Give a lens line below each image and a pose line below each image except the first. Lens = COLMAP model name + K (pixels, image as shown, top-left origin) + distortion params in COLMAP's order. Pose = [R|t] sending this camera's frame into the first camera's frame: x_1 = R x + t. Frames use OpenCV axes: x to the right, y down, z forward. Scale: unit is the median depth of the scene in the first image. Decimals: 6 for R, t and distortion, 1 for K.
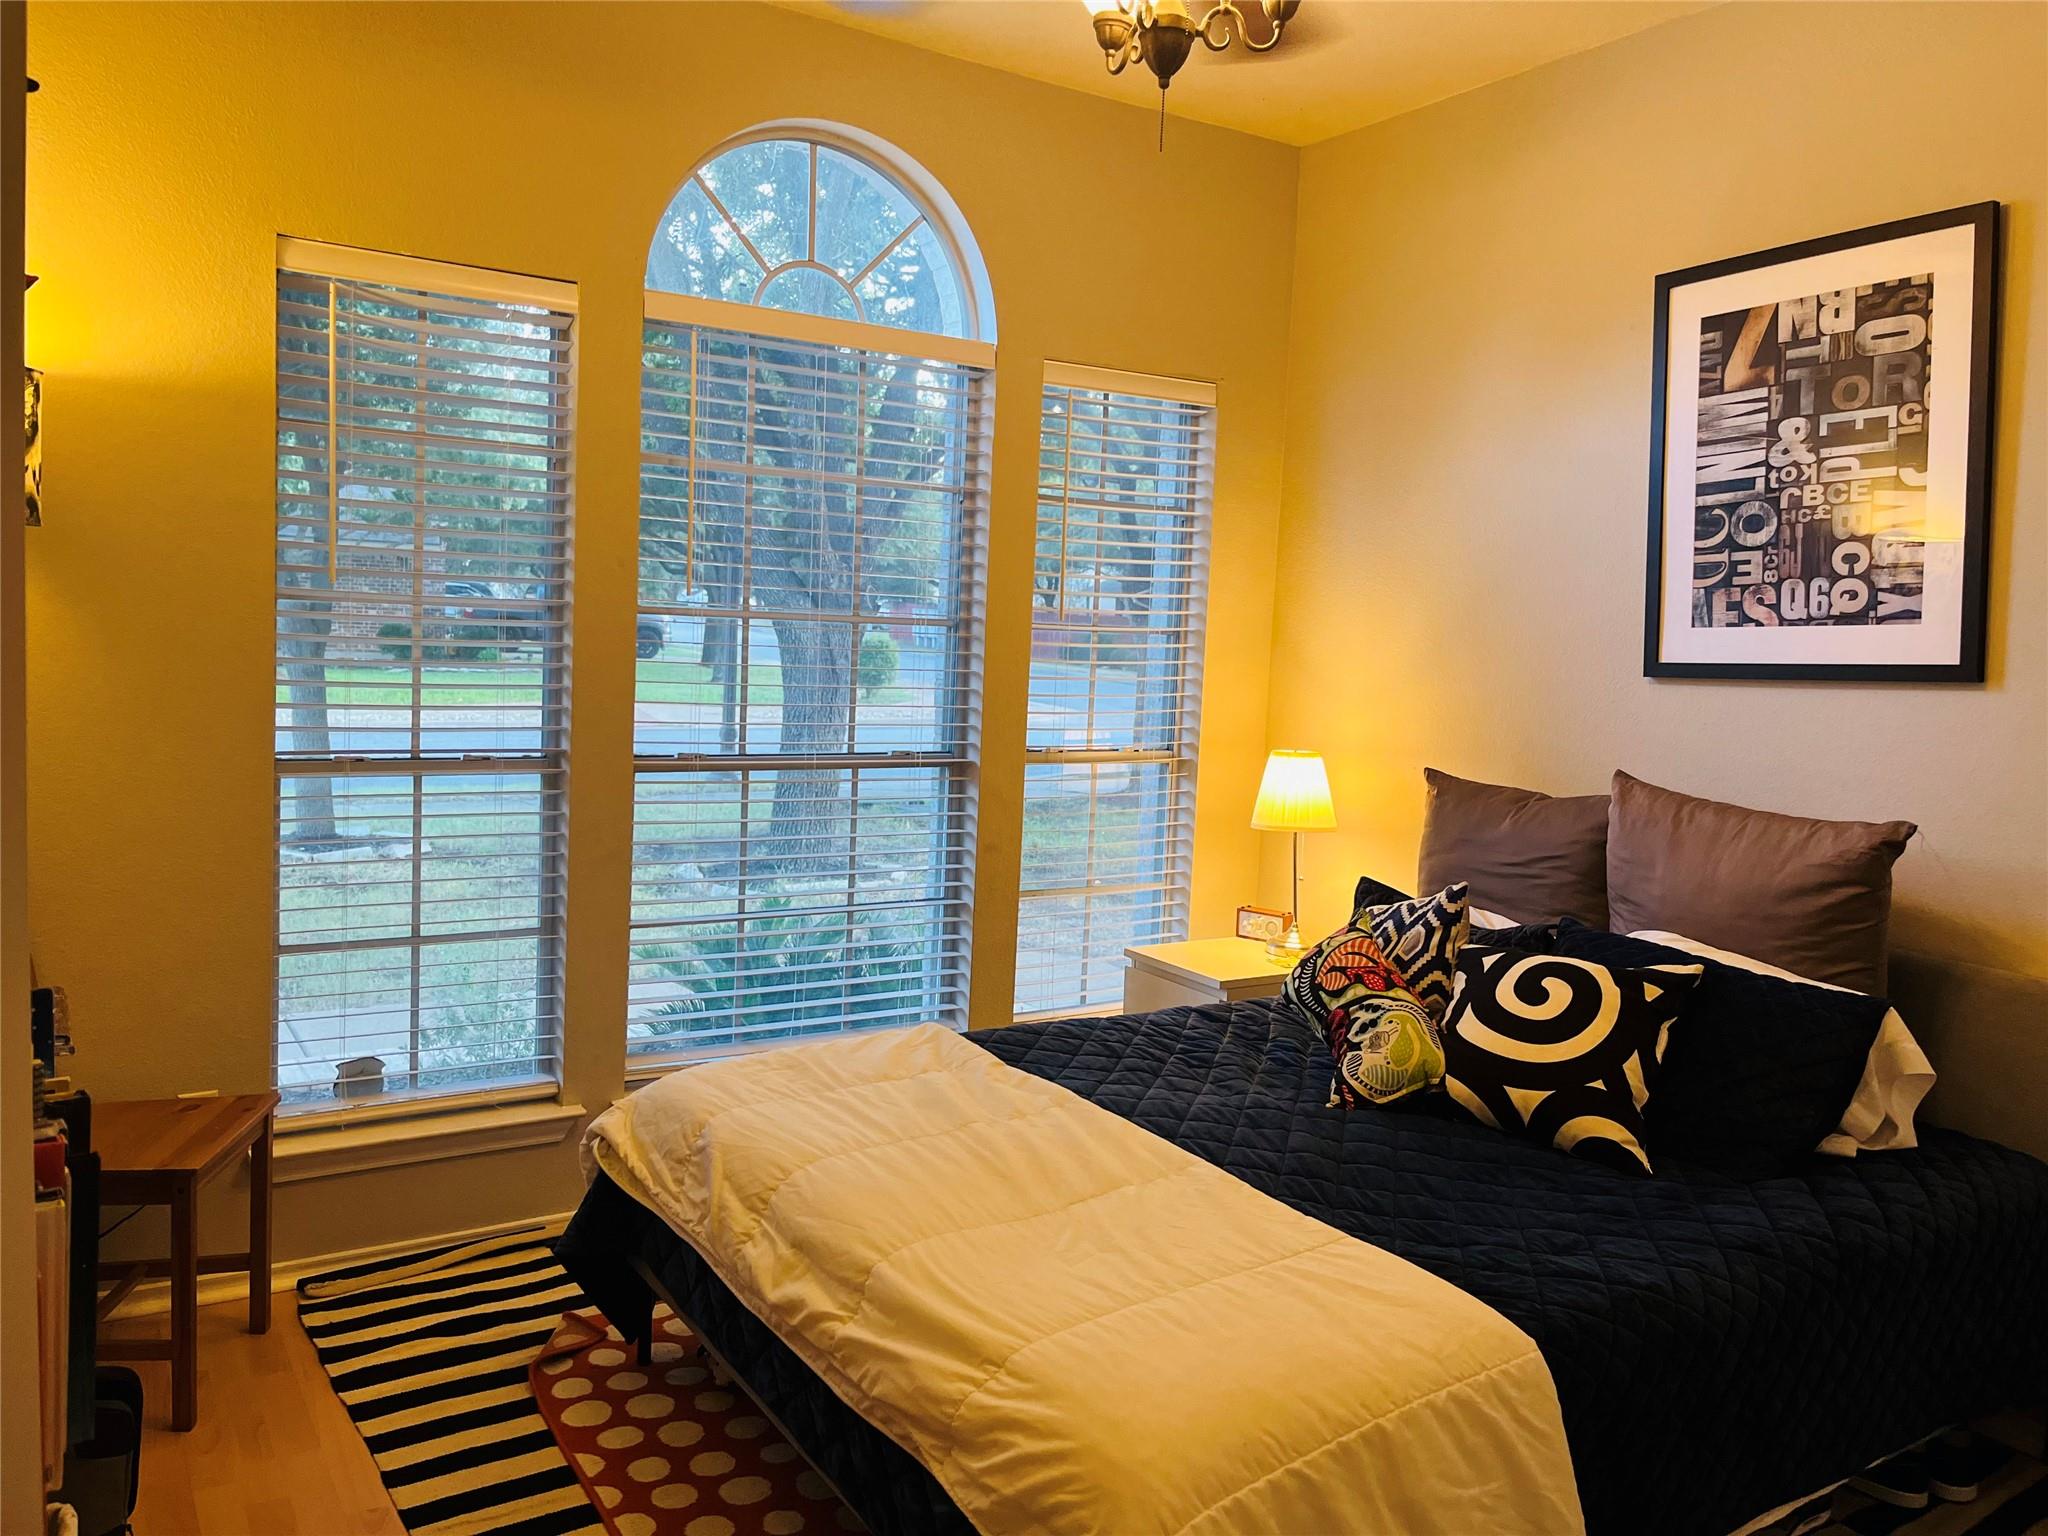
lens RADIAL K [[1558.3, 0, 1022.3], [0, 1558.3, 756.6], [0, 0, 1]] dist [0.057294, -0.061020]
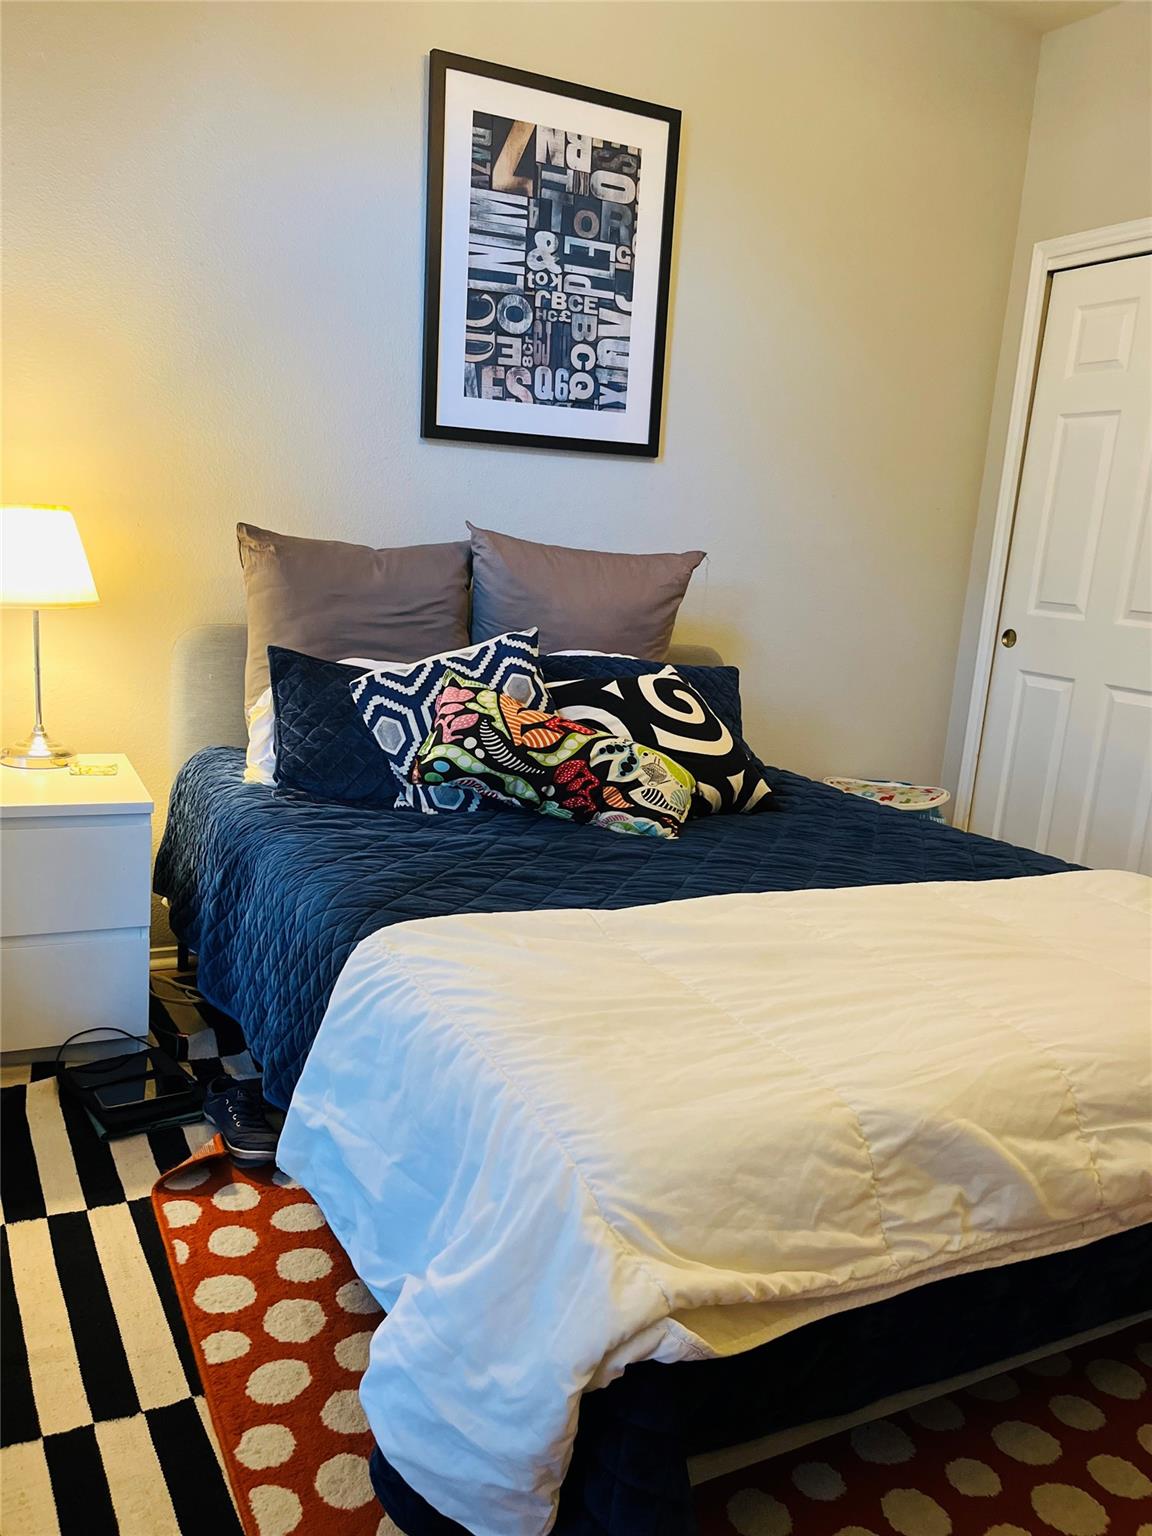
lens RADIAL K [[1168.7, 0, 577.4], [0, 1168.7, 775.5], [0, 0, 1]] dist [0.057294, -0.061020]
pose [[0.081951, -0.223603, 0.971229, -0.525897], [0.009442, 0.974637, 0.223591, -0.001204], [-0.996592, -0.009153, 0.081984, 0.897131]]
